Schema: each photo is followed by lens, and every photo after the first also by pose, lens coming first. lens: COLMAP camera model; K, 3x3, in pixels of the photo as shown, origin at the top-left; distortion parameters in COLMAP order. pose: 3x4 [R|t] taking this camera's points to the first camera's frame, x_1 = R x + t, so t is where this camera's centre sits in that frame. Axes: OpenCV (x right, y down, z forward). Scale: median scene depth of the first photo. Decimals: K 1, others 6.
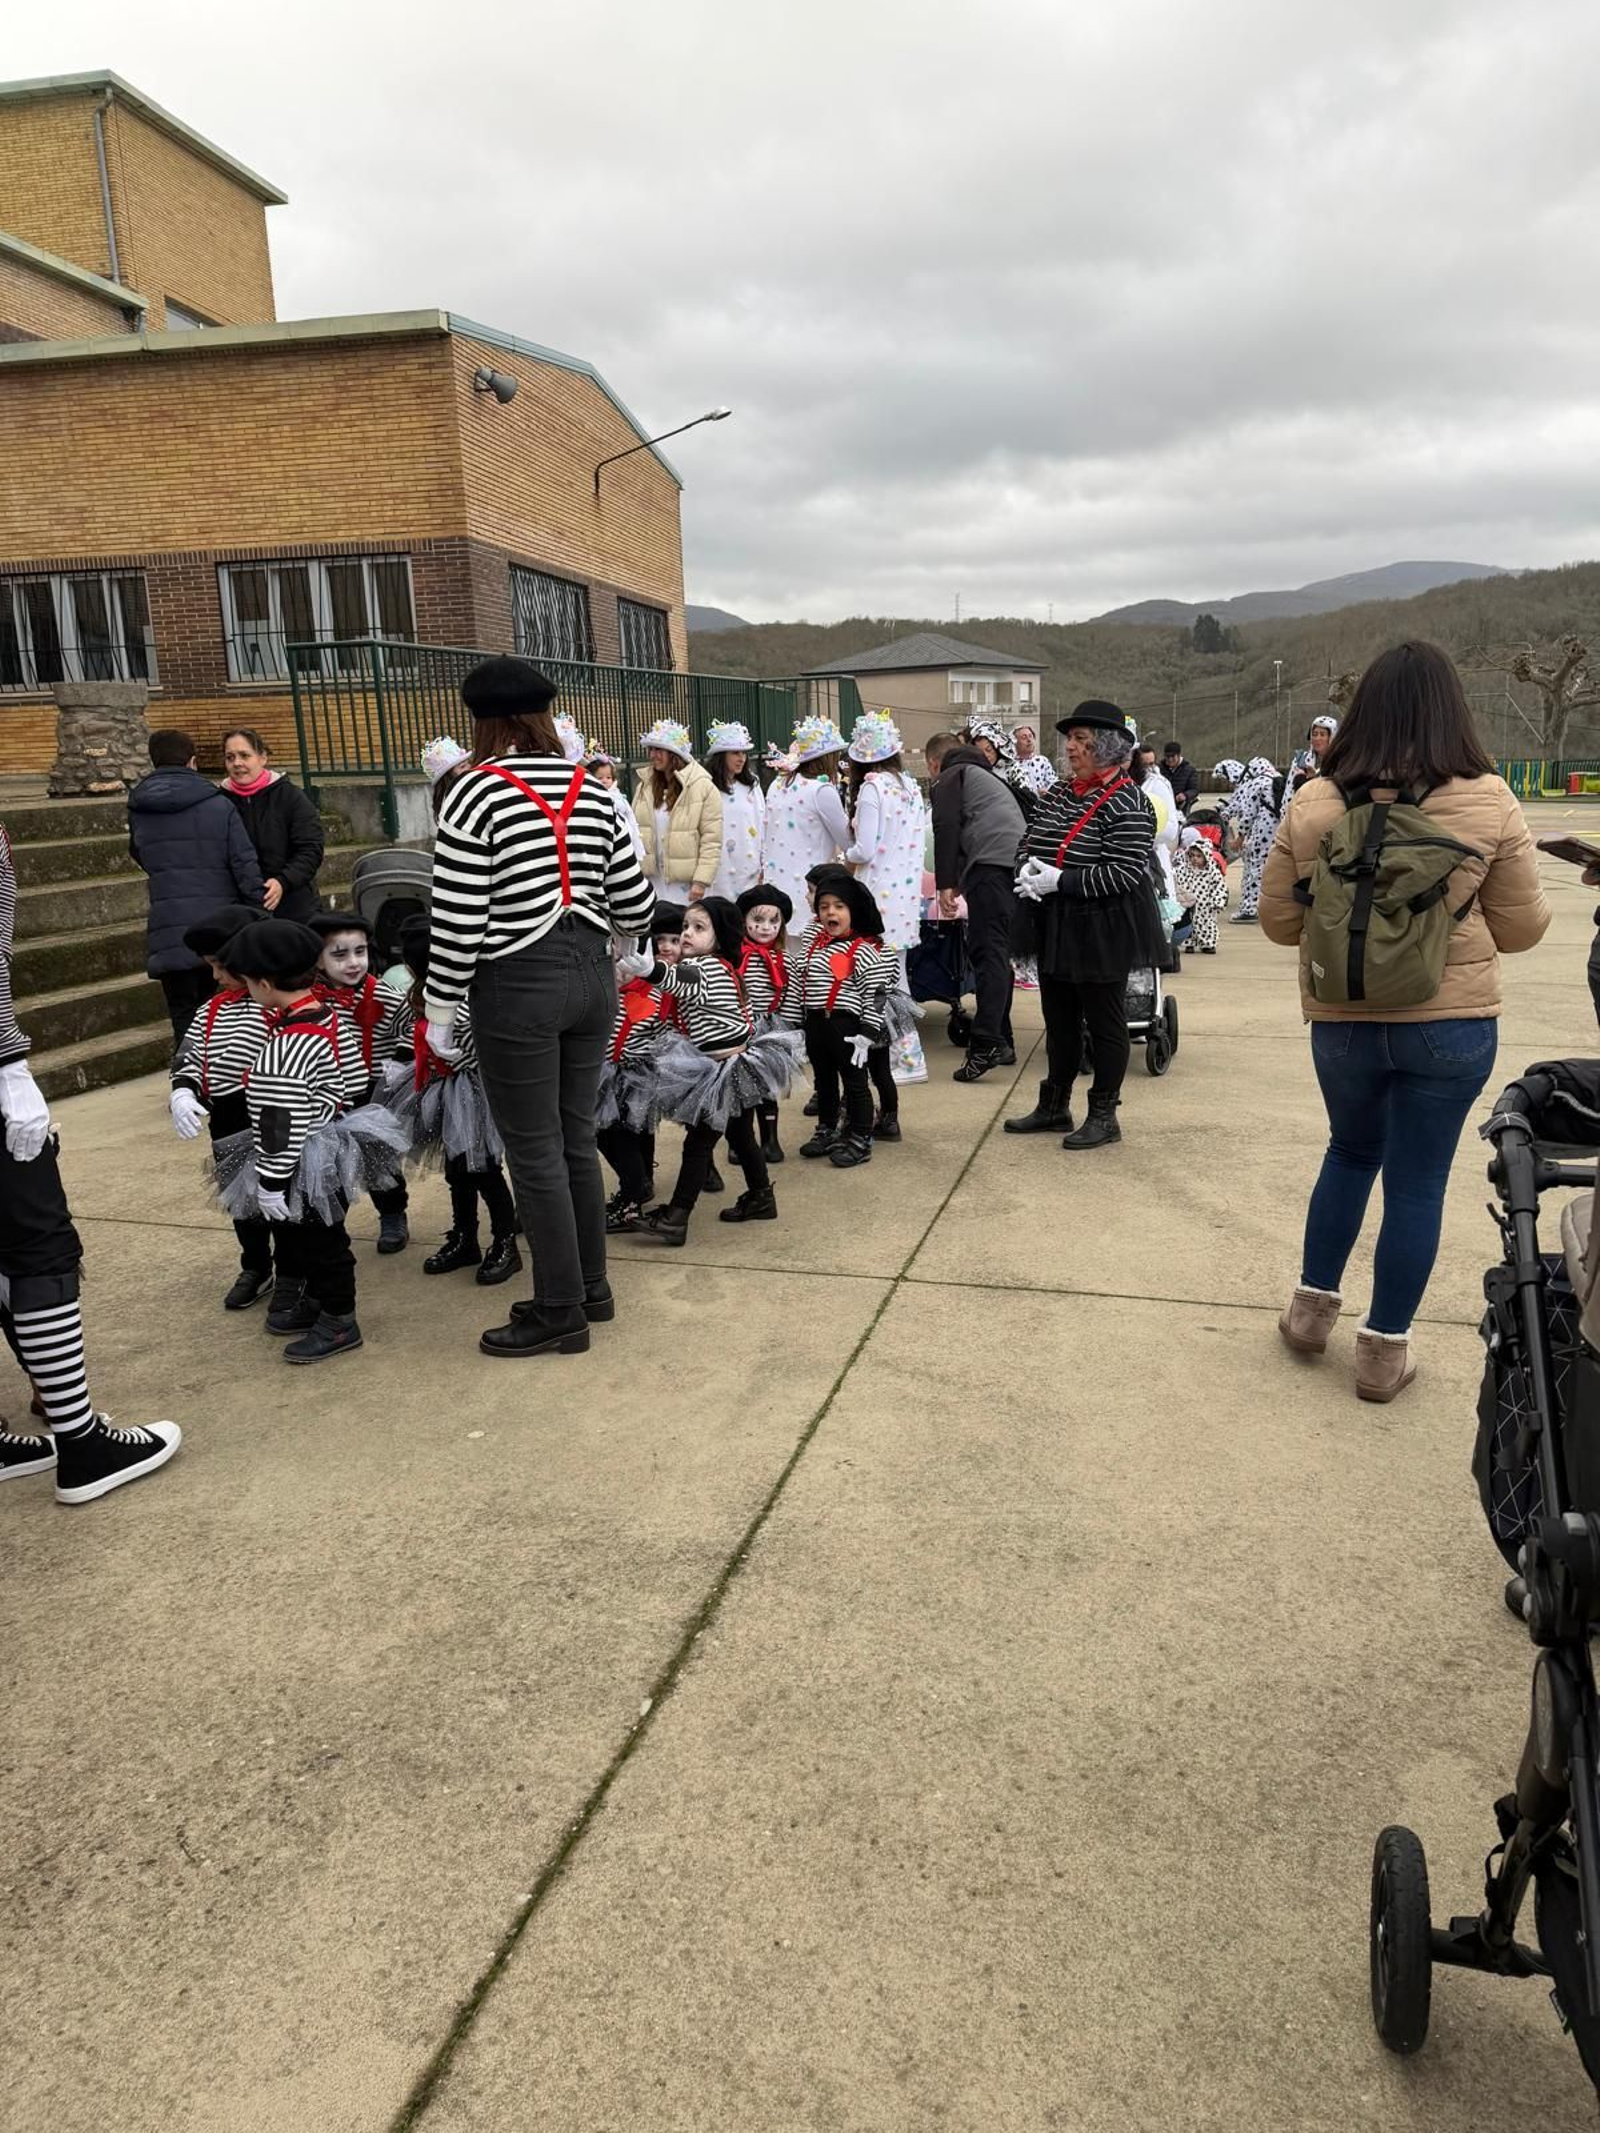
lens RADIAL K [[1536.8, 0, 810.5], [0, 1536.8, 1056.1], [0, 0, 1]] dist [0.047501, -0.080607]
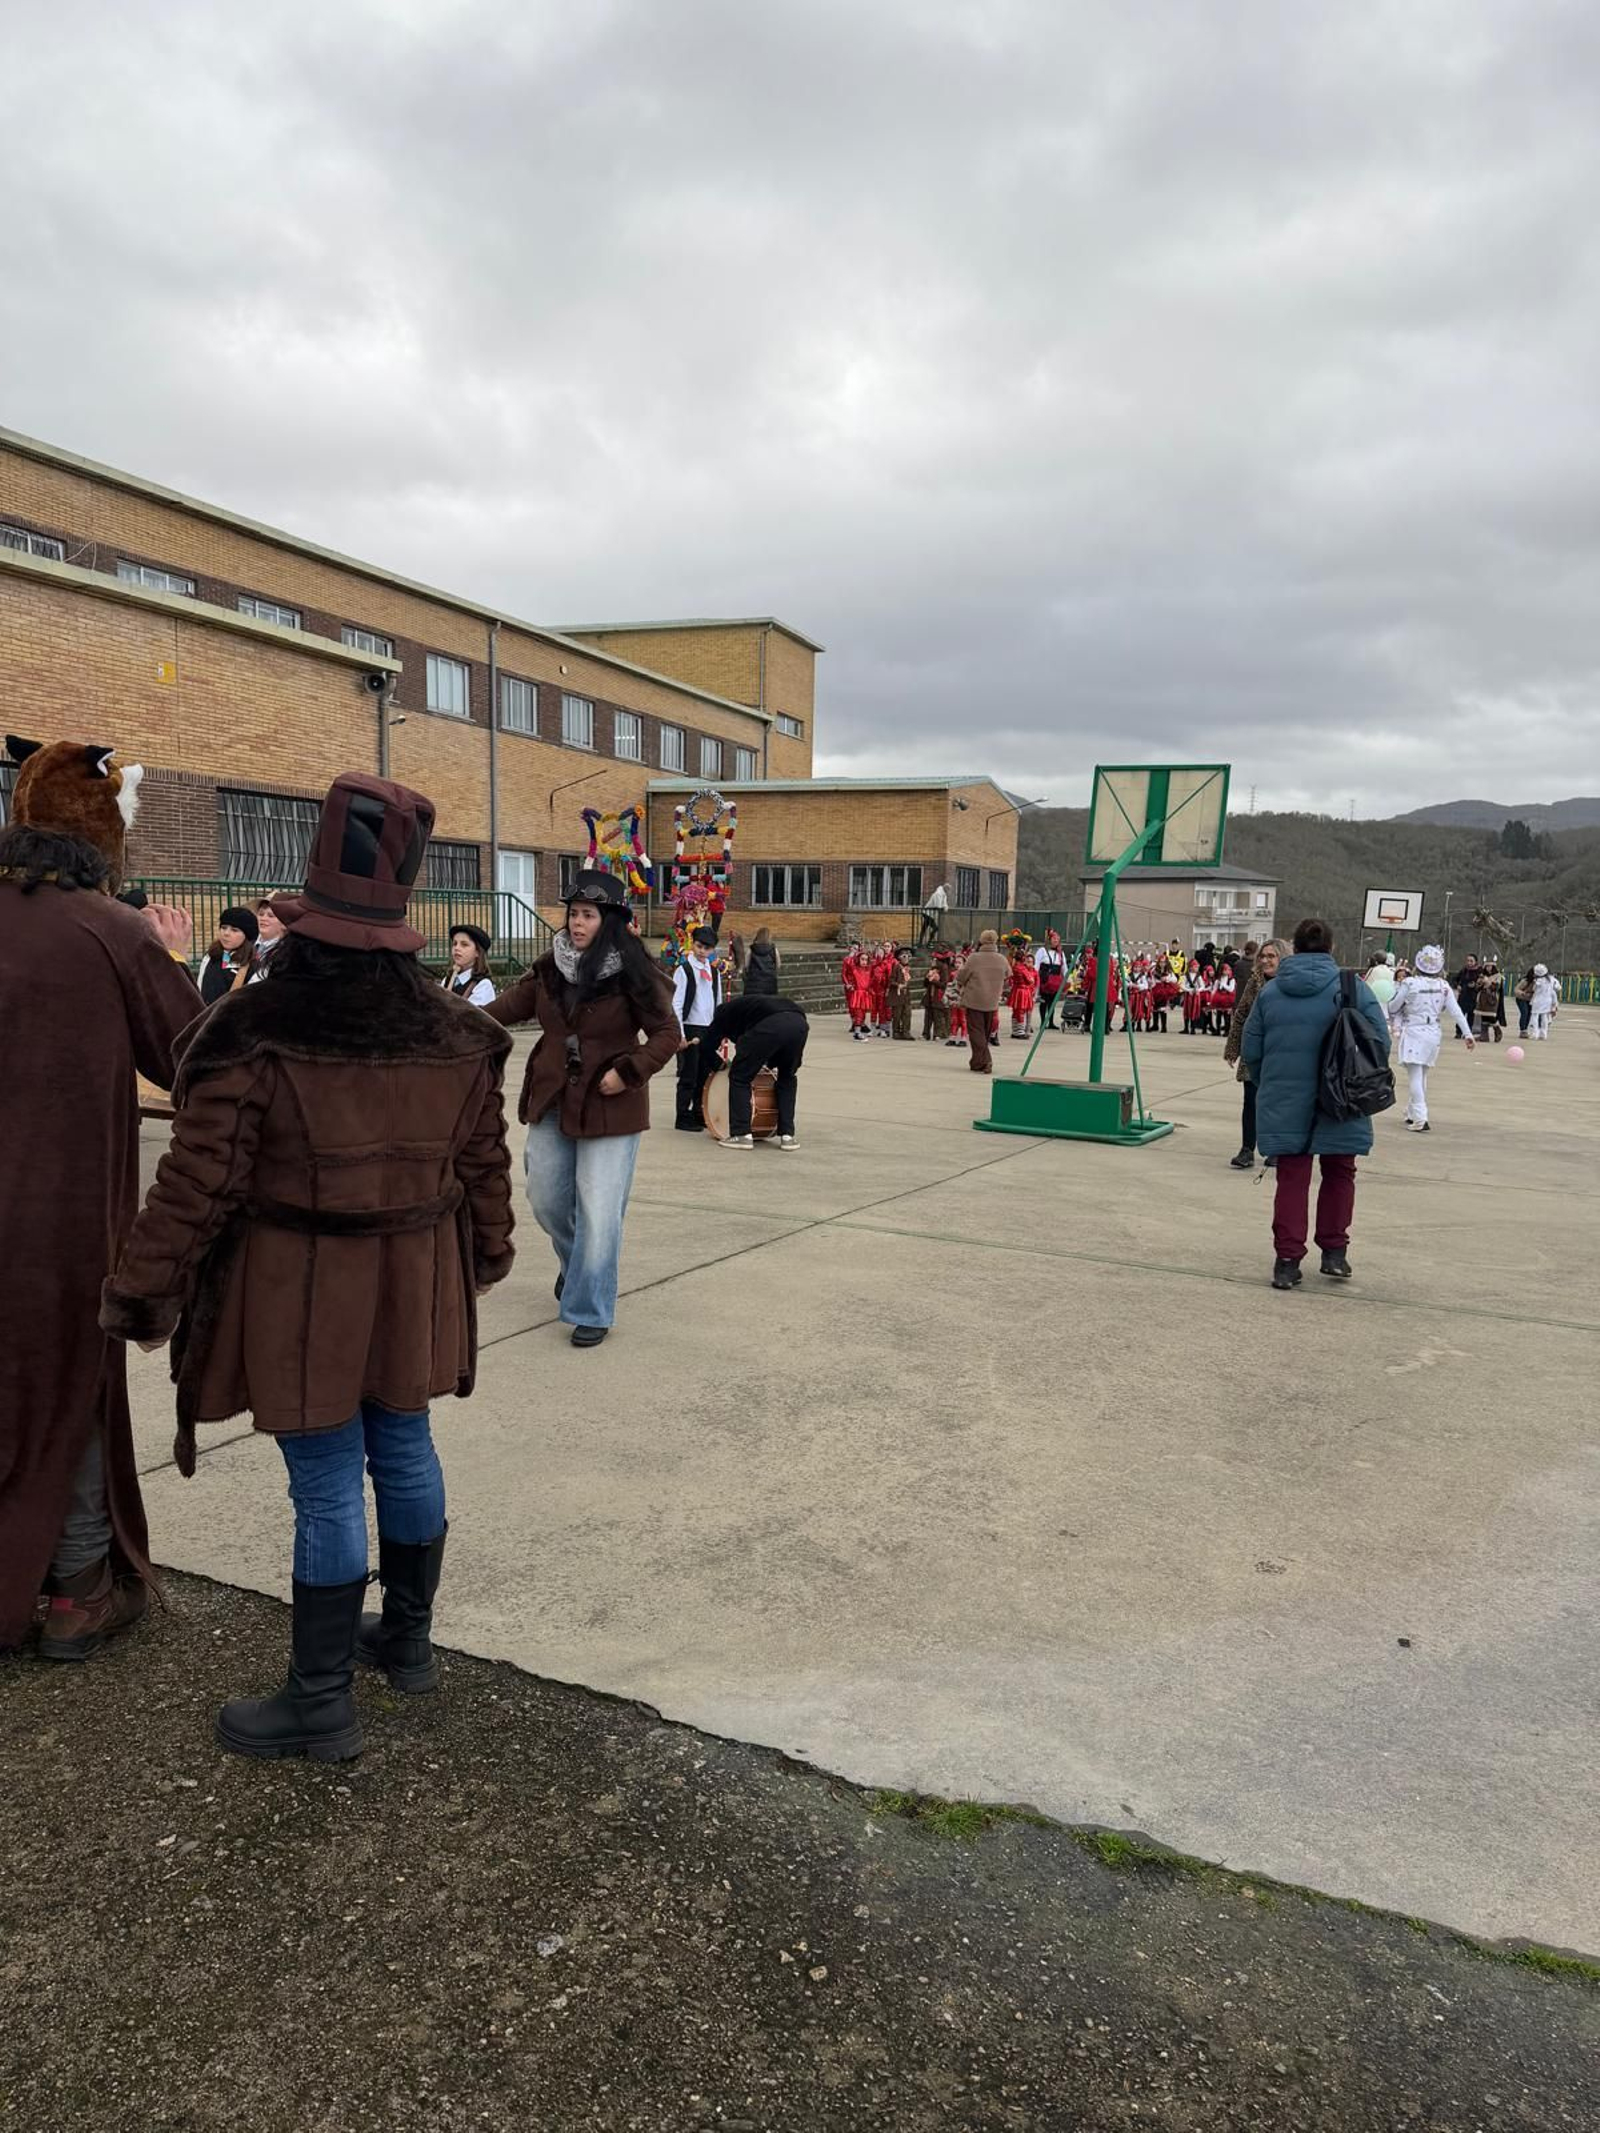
lens RADIAL K [[1483.5, 0, 678.1], [0, 1483.5, 1090.1], [0, 0, 1]] dist [0.146932, -0.286392]
pose [[0.963894, 0.088561, -0.251128, 0.013013], [-0.108817, 0.991738, -0.067930, 0.220341], [0.243038, 0.092804, 0.965567, -1.211770]]
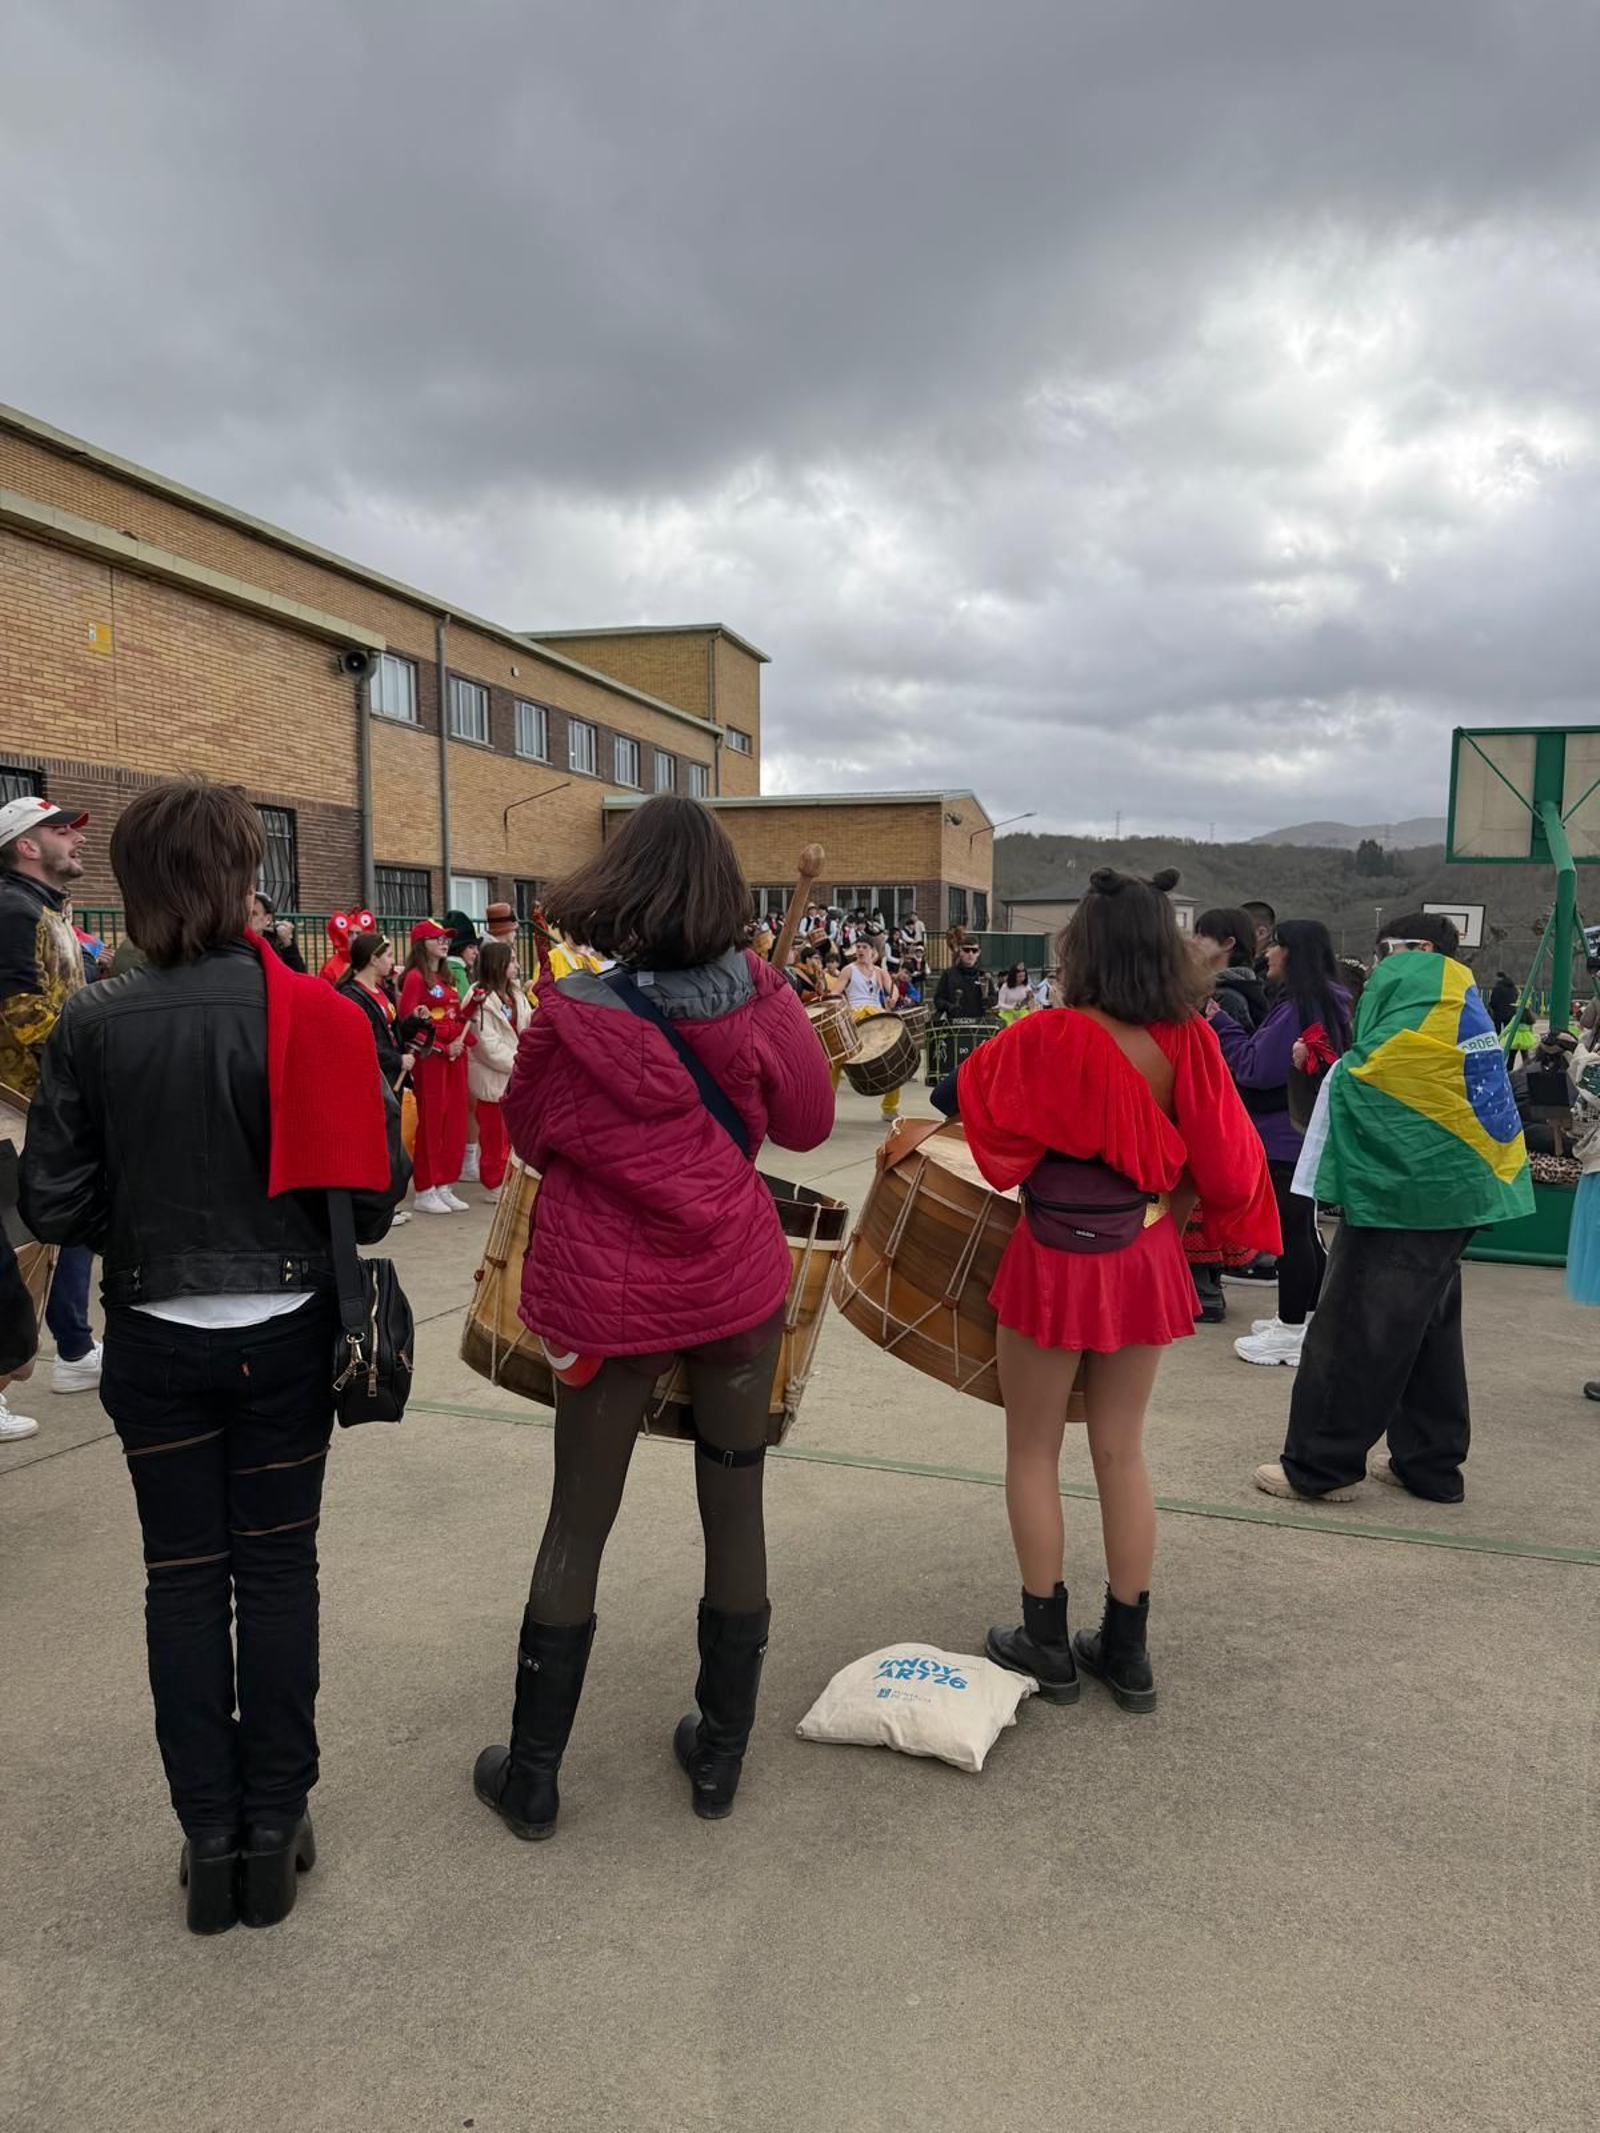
lens RADIAL K [[1522.9, 0, 740.4], [0, 1522.9, 1068.6], [0, 0, 1]] dist [0.030760, -0.019678]
pose [[0.988743, 0.049034, -0.141359, -0.137067], [-0.065417, 0.991362, -0.113678, 0.195482], [0.134564, 0.121646, 0.983410, -1.053580]]
